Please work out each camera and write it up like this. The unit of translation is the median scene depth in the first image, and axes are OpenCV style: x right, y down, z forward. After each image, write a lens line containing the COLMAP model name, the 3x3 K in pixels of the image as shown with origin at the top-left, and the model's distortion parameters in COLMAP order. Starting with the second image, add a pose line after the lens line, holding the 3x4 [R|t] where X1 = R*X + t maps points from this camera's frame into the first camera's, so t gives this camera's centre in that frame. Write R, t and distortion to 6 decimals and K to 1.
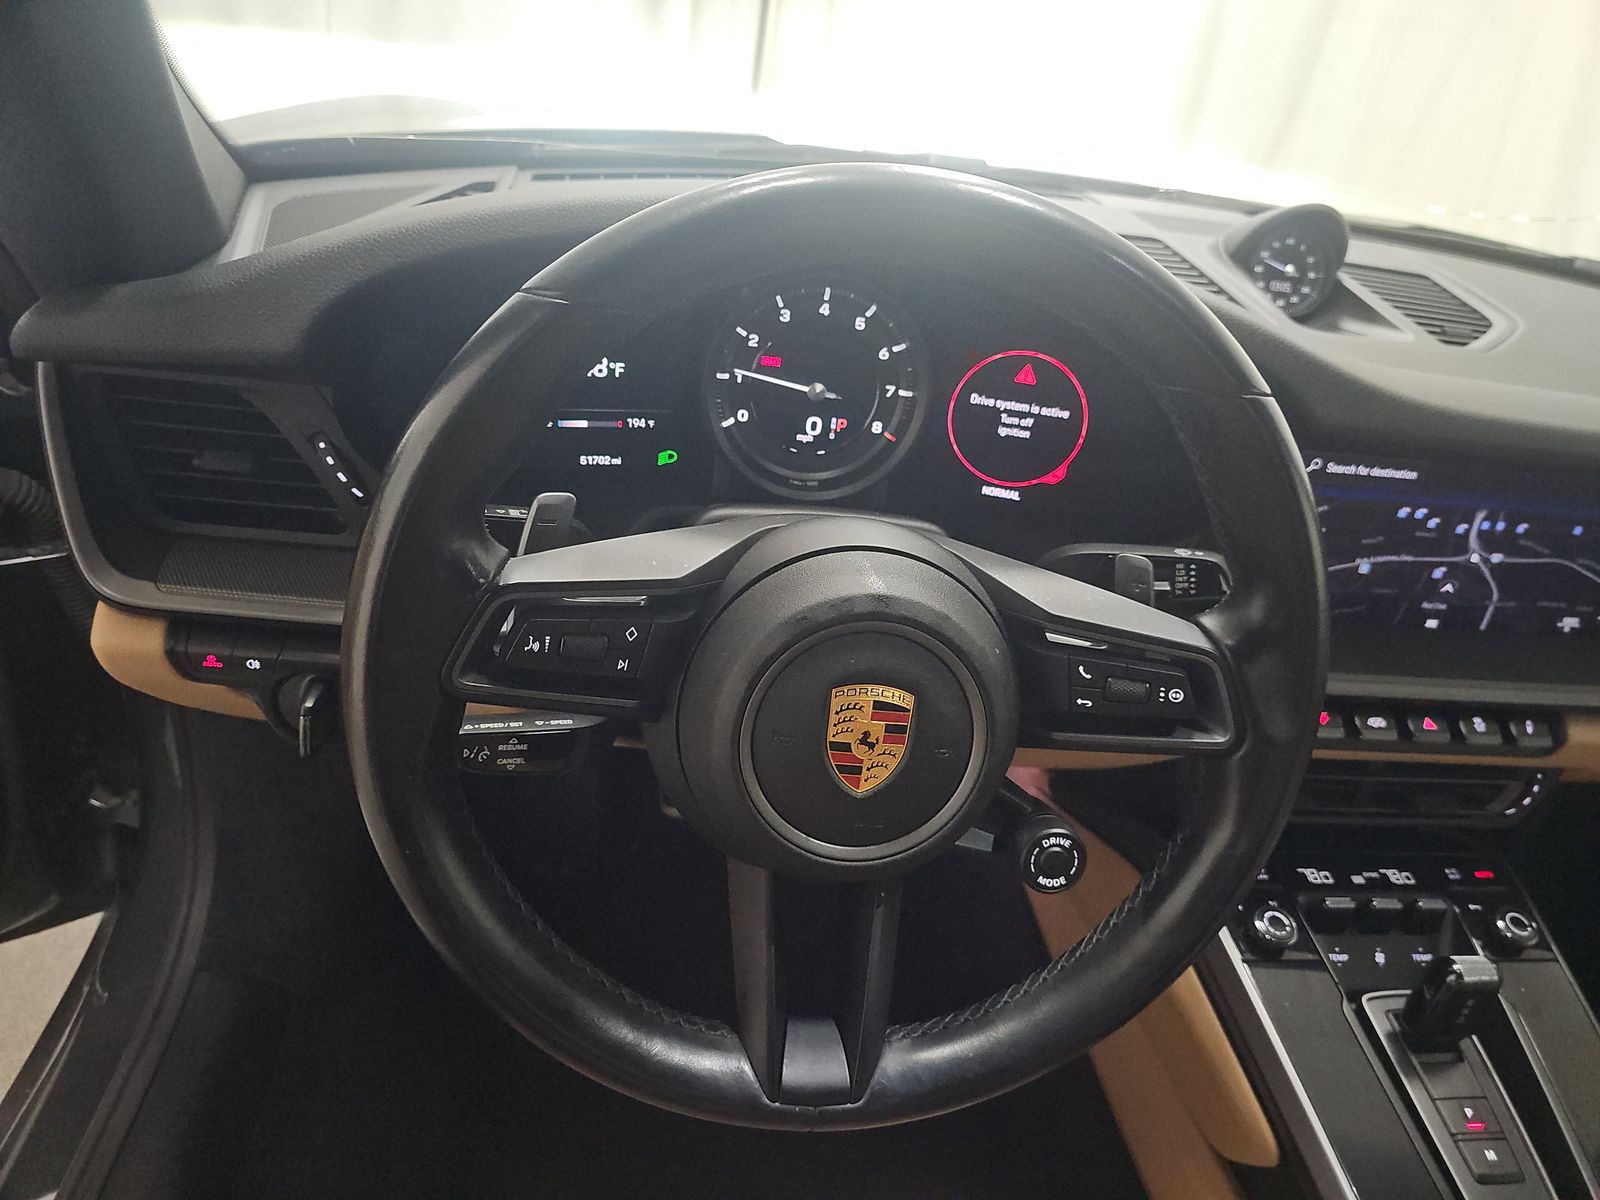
lens RADIAL K [[1093.6, 0, 772.3], [0, 1093.6, 601.9], [0, 0, 1]] dist [0.067491, -0.067177]
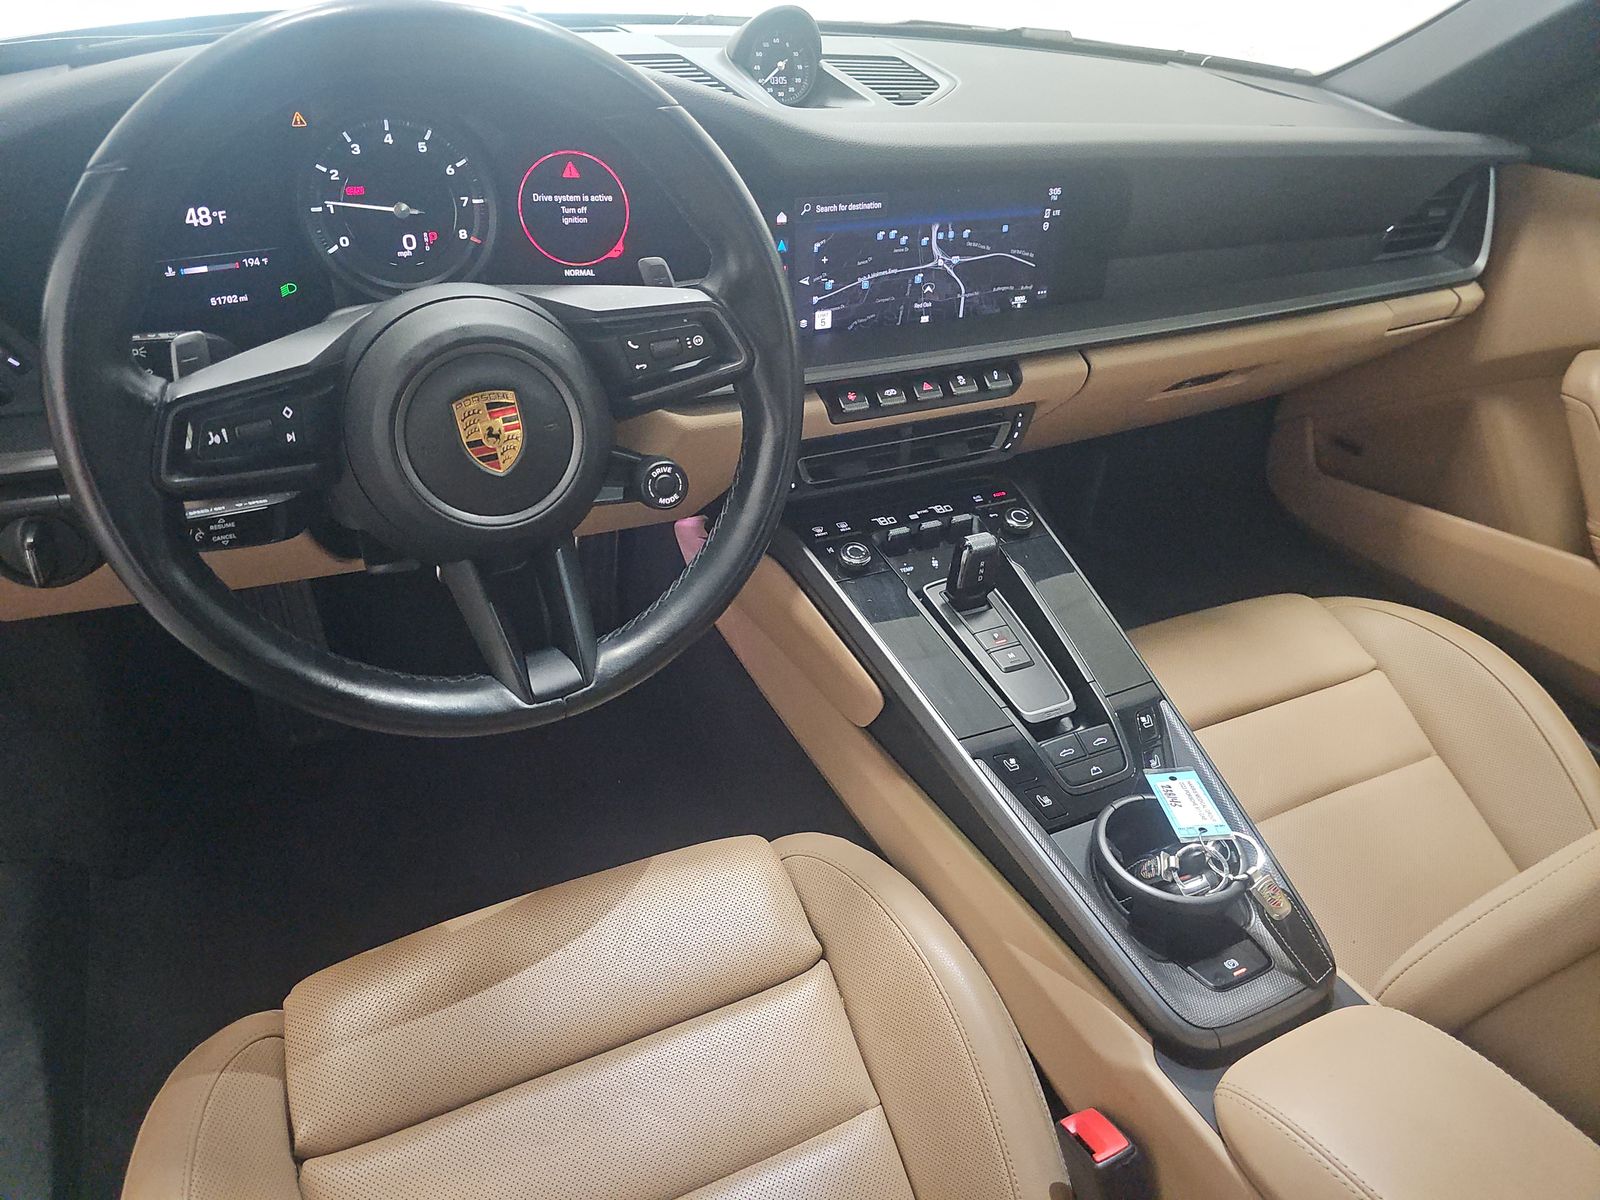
lens RADIAL K [[1093.6, 0, 772.3], [0, 1093.6, 601.9], [0, 0, 1]] dist [0.067491, -0.067177]
pose [[0.937292, -0.258594, 0.233692, 0.025033], [0.234079, 0.963800, 0.127659, 0.154216], [-0.258244, -0.064951, 0.963894, -0.290063]]
